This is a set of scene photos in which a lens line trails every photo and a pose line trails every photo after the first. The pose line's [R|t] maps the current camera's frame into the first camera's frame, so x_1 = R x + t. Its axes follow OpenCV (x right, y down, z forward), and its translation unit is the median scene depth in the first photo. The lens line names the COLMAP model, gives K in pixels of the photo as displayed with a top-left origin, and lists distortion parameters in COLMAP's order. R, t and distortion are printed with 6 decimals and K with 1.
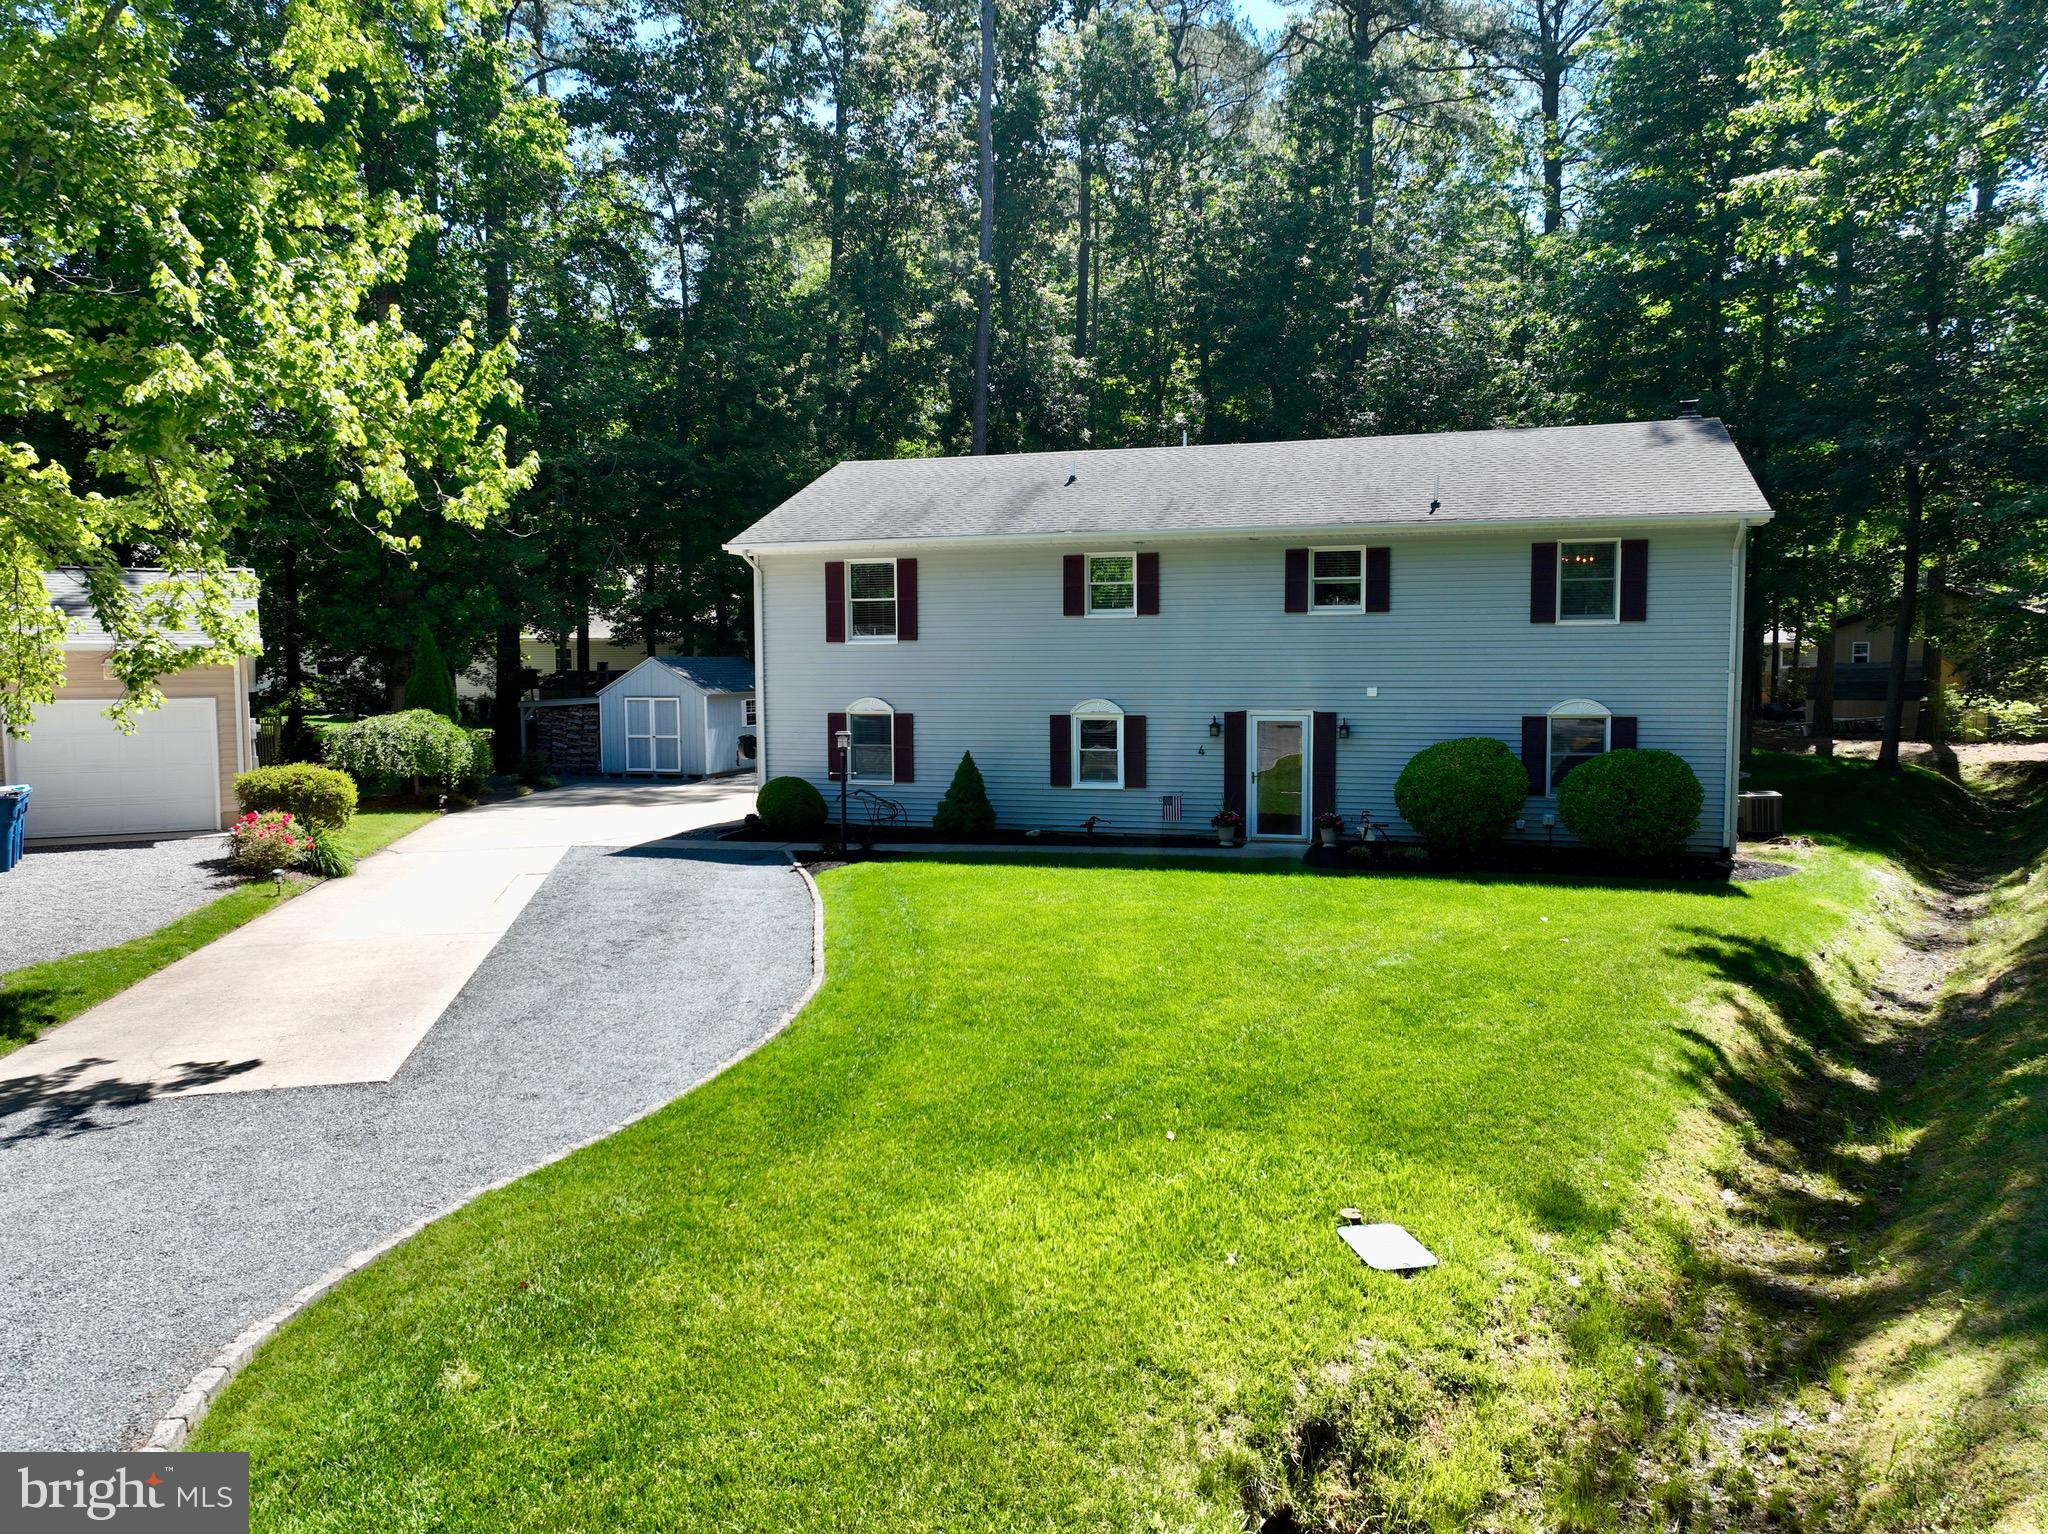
lens RADIAL K [[1436.3, 0, 1024.5], [0, 1436.3, 766.2], [0, 0, 1]] dist [-0.001779, 0.017295]
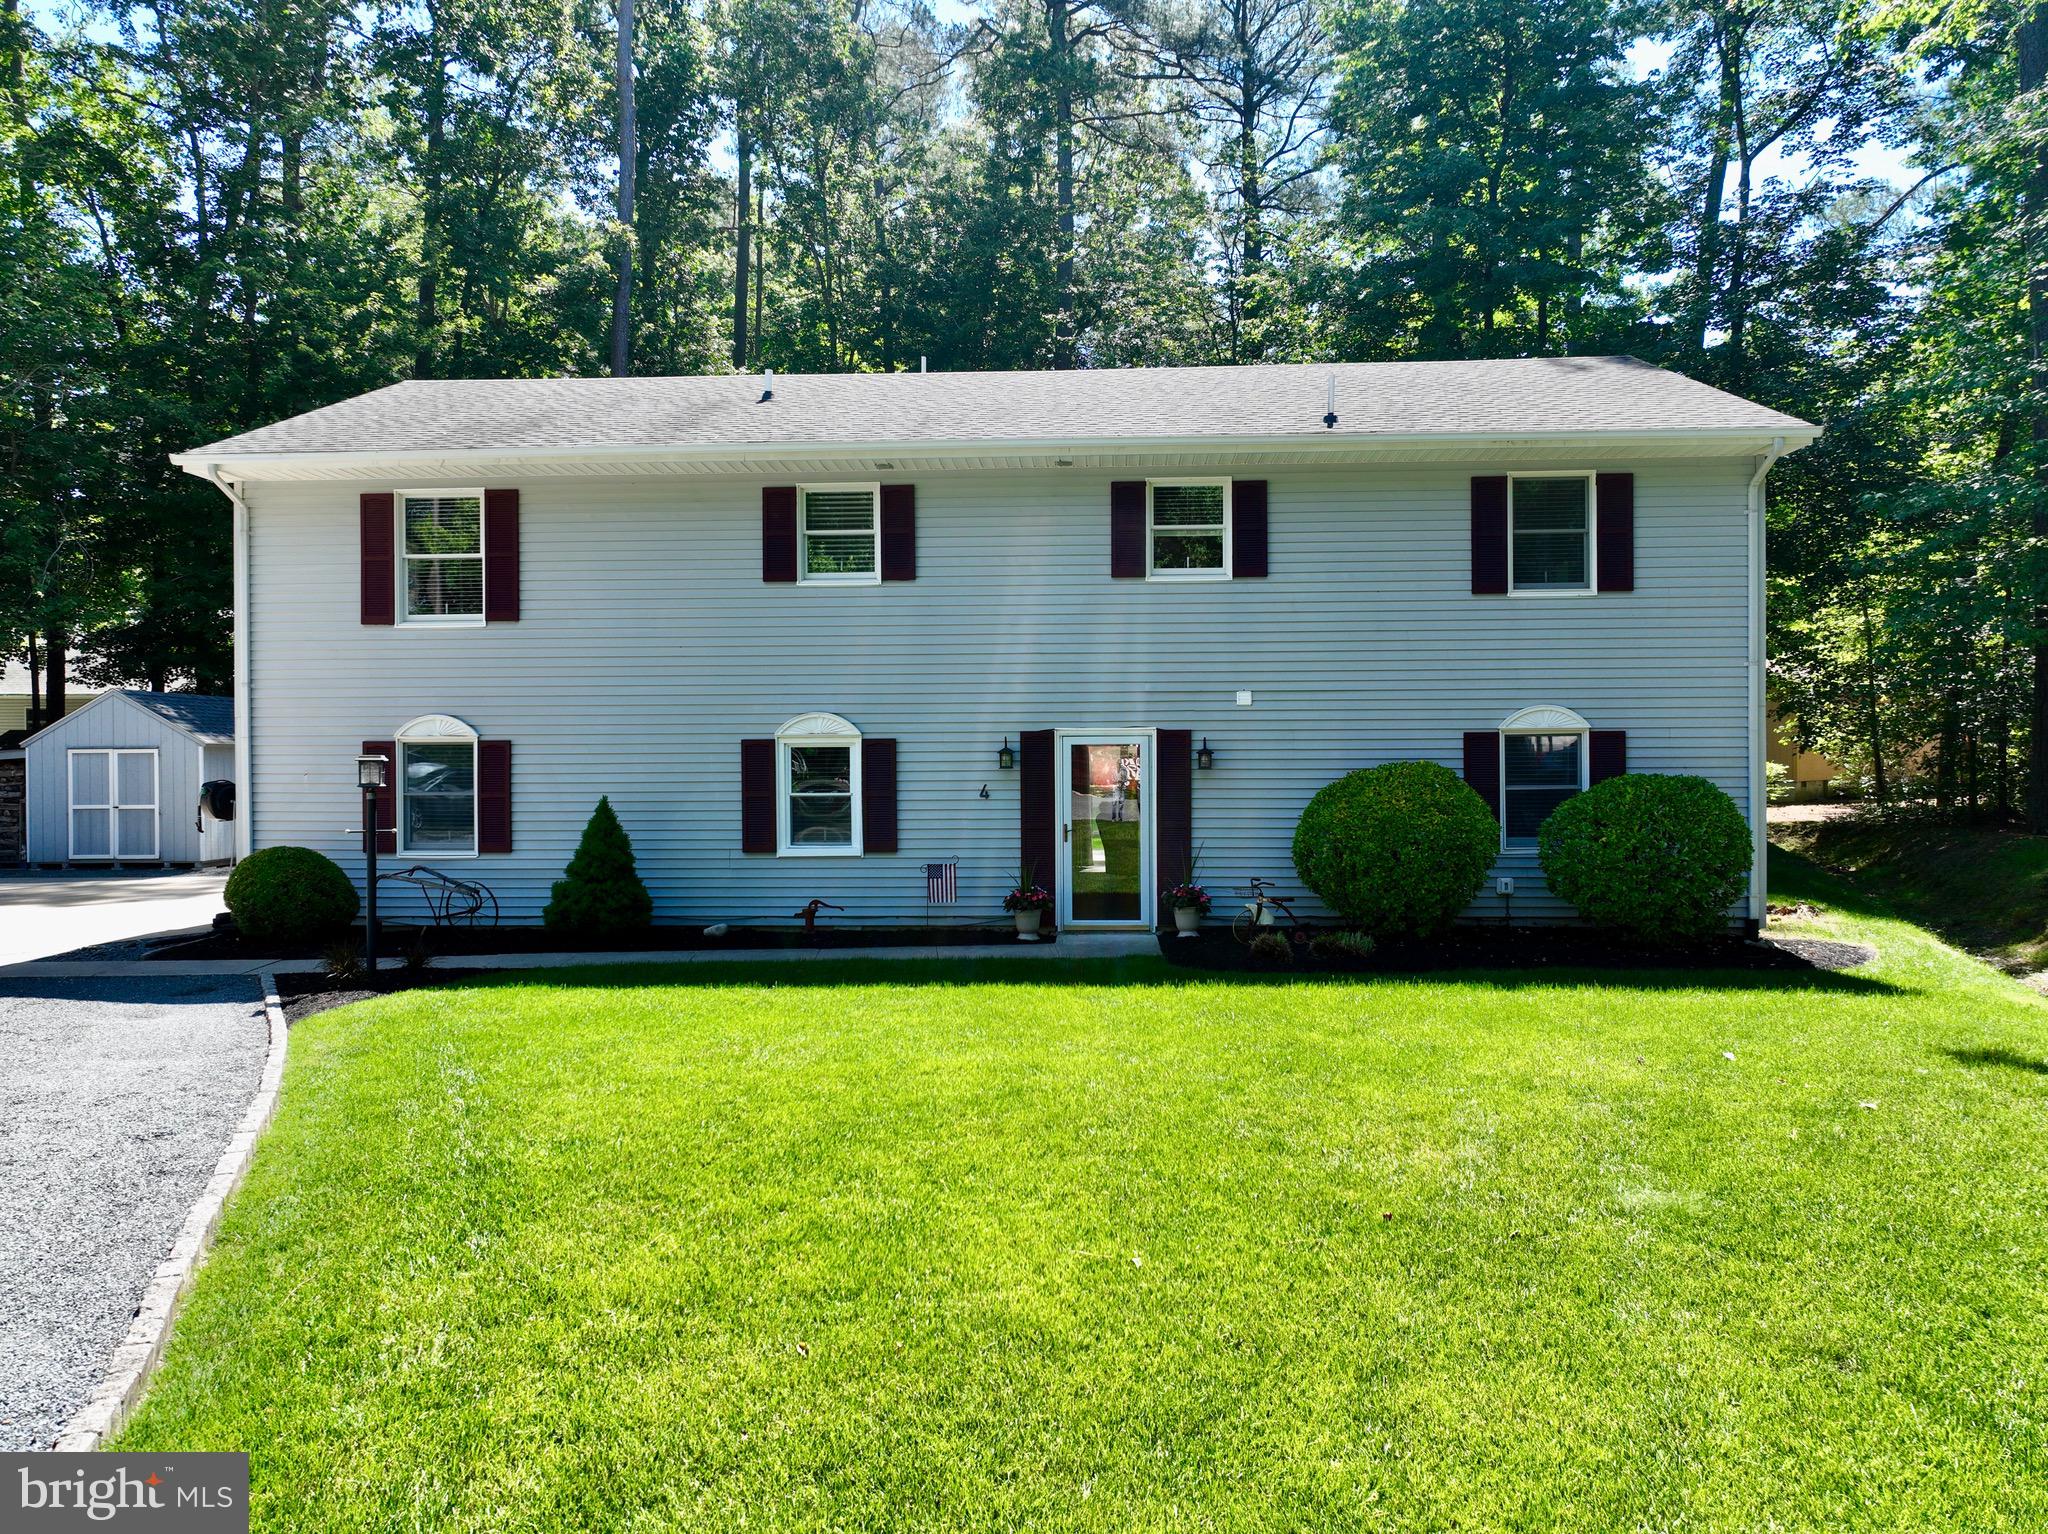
lens RADIAL K [[1436.3, 0, 1022.4], [0, 1436.3, 761.2], [0, 0, 1]] dist [-0.001779, 0.017295]
pose [[0.969682, -0.001004, 0.244369, -0.016783], [0.018754, 0.997348, -0.070320, 0.020701], [-0.243651, 0.072771, 0.967129, 0.374910]]
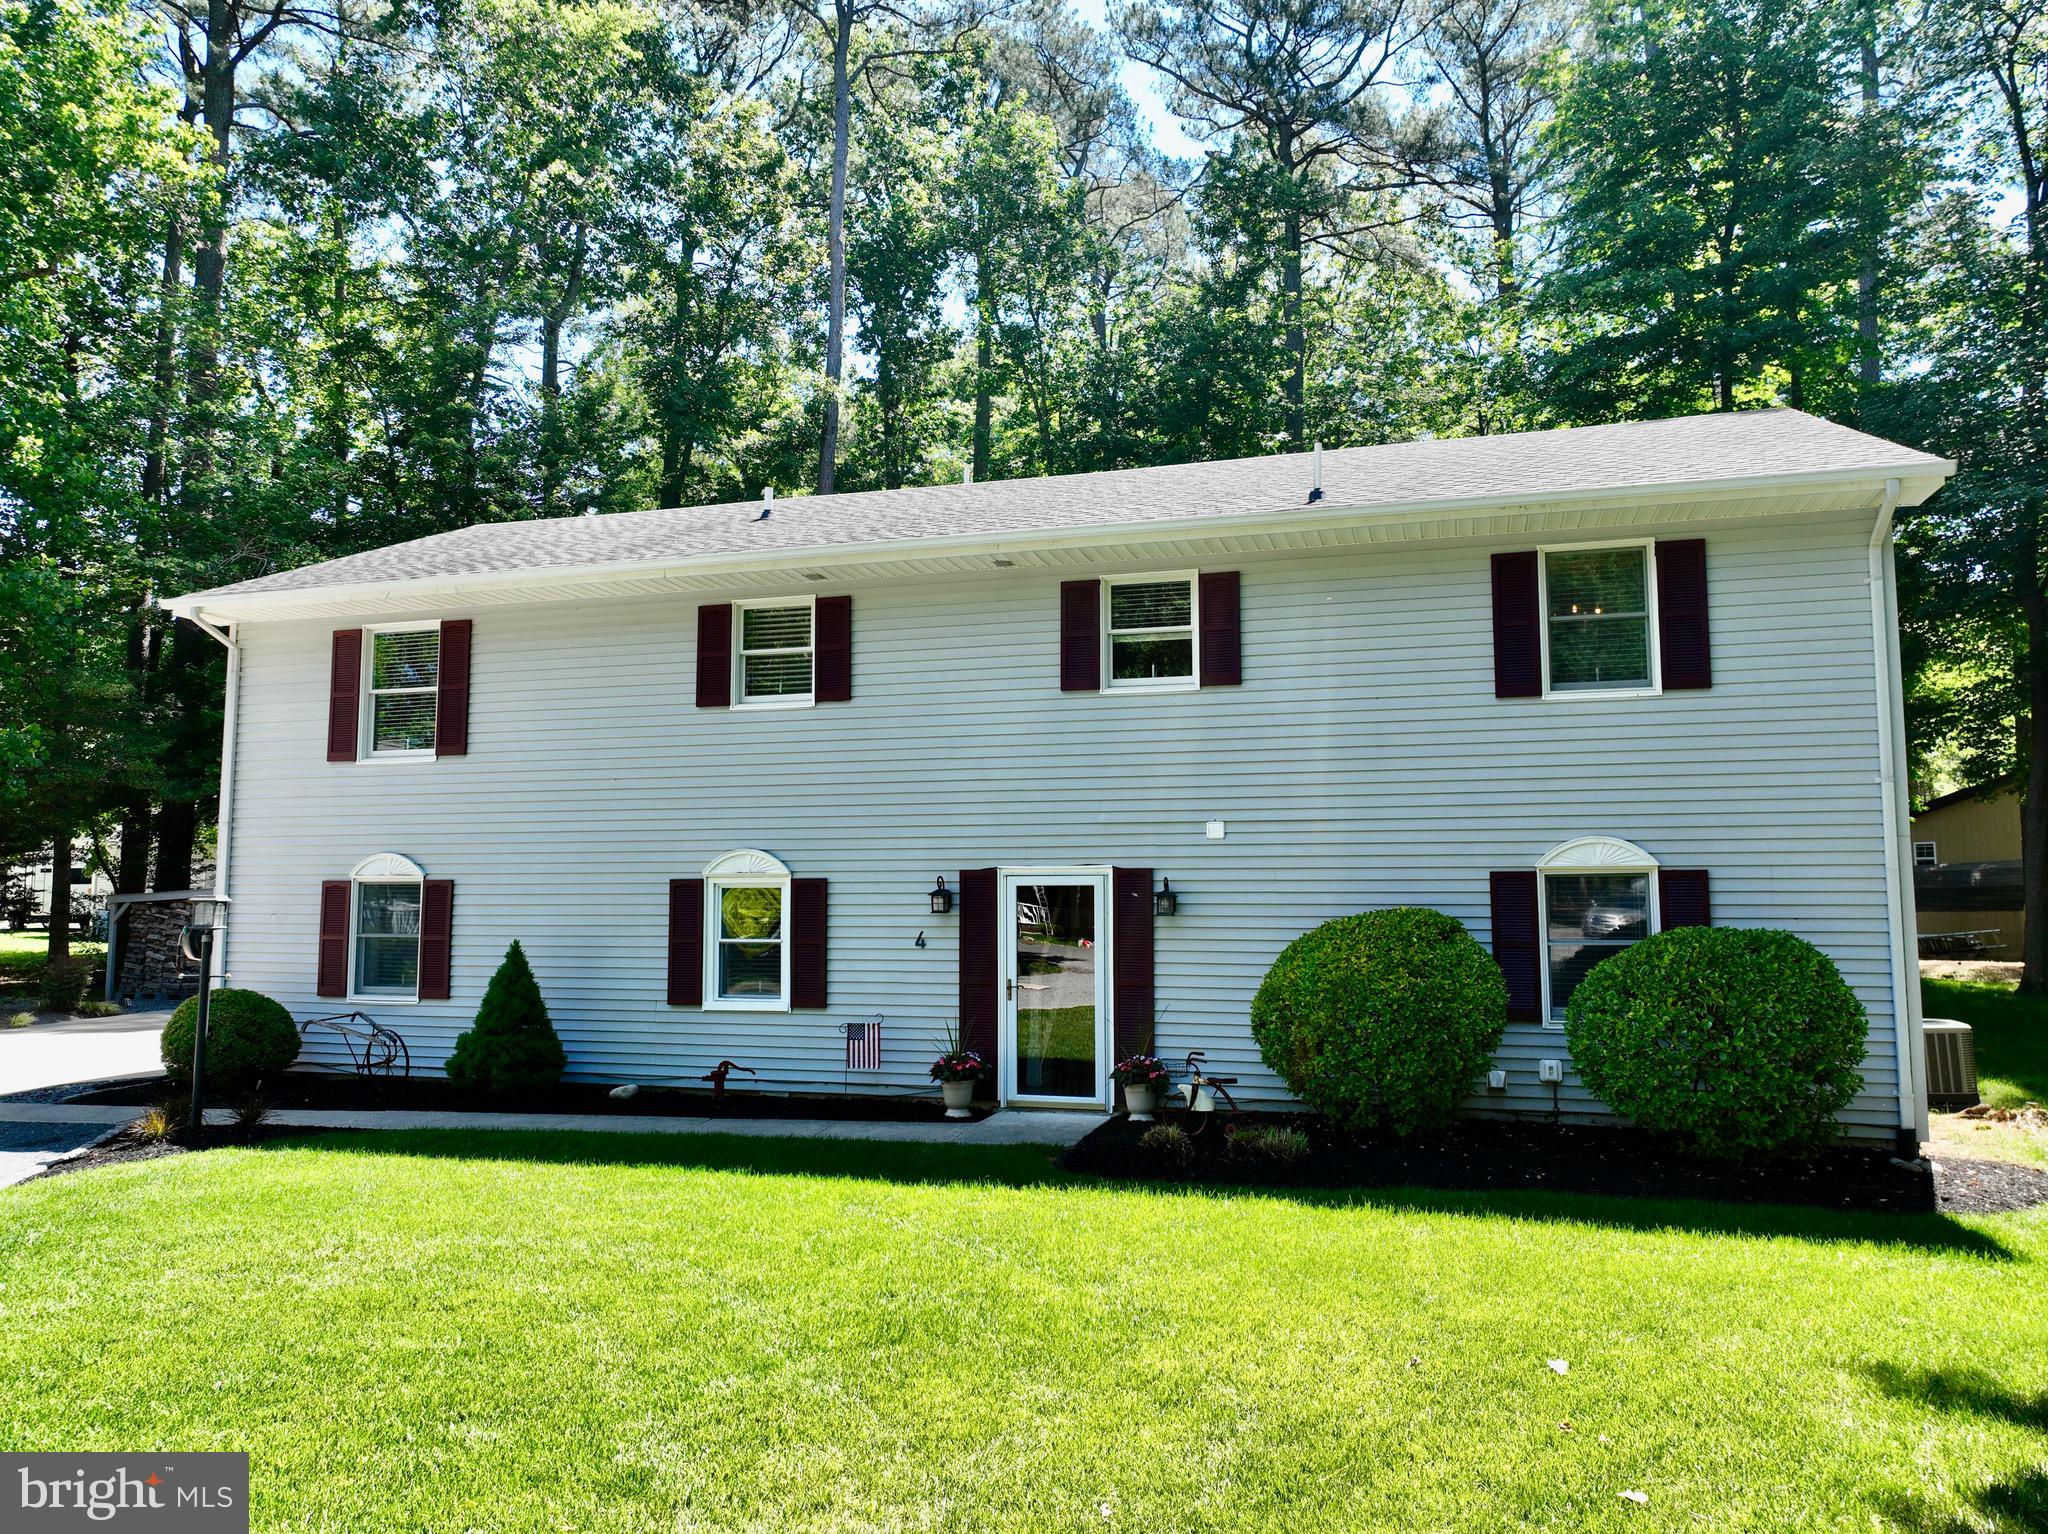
lens RADIAL K [[1436.3, 0, 1025.0], [0, 1436.3, 761.8], [0, 0, 1]] dist [-0.001779, 0.017295]
pose [[0.999968, 0.004499, 0.006611, 0.159460], [-0.003319, 0.985657, -0.168731, 0.014668], [-0.007275, 0.168704, 0.985640, 0.439100]]
